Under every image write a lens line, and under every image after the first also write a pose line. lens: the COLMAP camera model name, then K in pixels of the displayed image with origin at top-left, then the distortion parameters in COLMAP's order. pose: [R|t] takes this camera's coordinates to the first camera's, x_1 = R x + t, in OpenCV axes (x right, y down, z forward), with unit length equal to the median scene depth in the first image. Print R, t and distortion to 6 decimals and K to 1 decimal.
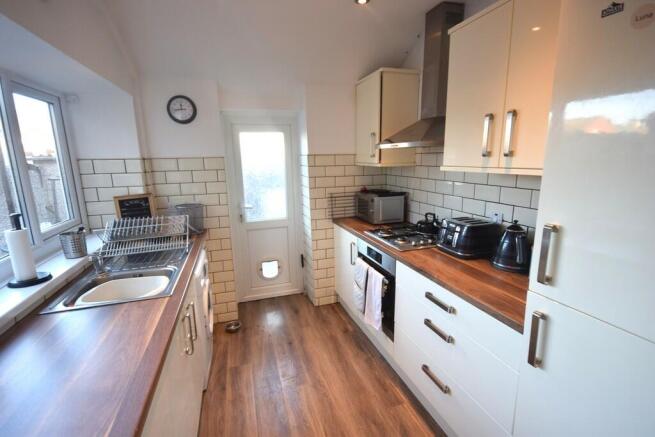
lens RADIAL K [[307.9, 0, 329.7], [0, 307.9, 218.2], [0, 0, 1]] dist [0.004679, -0.001405]
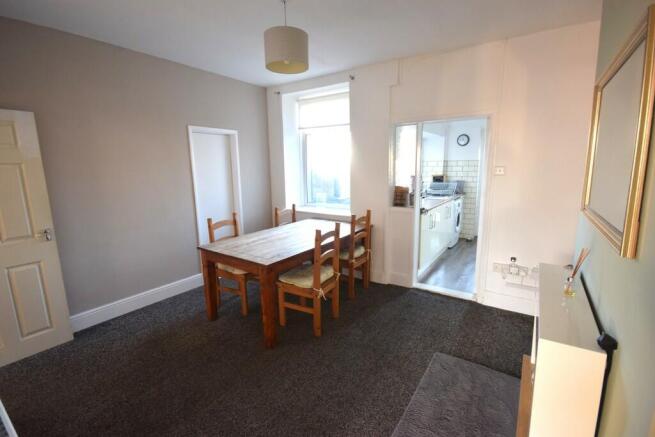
lens RADIAL K [[307.9, 0, 326.7], [0, 307.9, 216.2], [0, 0, 1]] dist [0.004679, -0.001405]
pose [[0.620996, 0.140717, -0.771079, 0.850377], [-0.153615, 0.986524, 0.056319, 0.273926], [0.768613, 0.083476, 0.634244, -1.375672]]
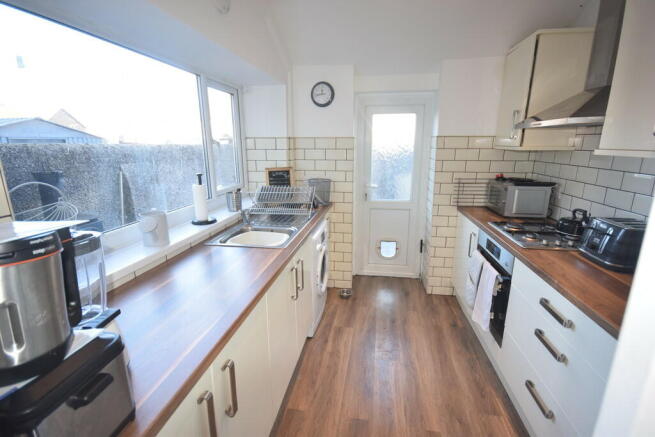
lens RADIAL K [[307.9, 0, 327.8], [0, 307.9, 220.1], [0, 0, 1]] dist [0.004679, -0.001405]
pose [[0.889688, 0.126772, -0.438616, 0.098039], [-0.103770, 0.991683, 0.076137, 0.017768], [0.444620, -0.022224, 0.895444, -0.010414]]
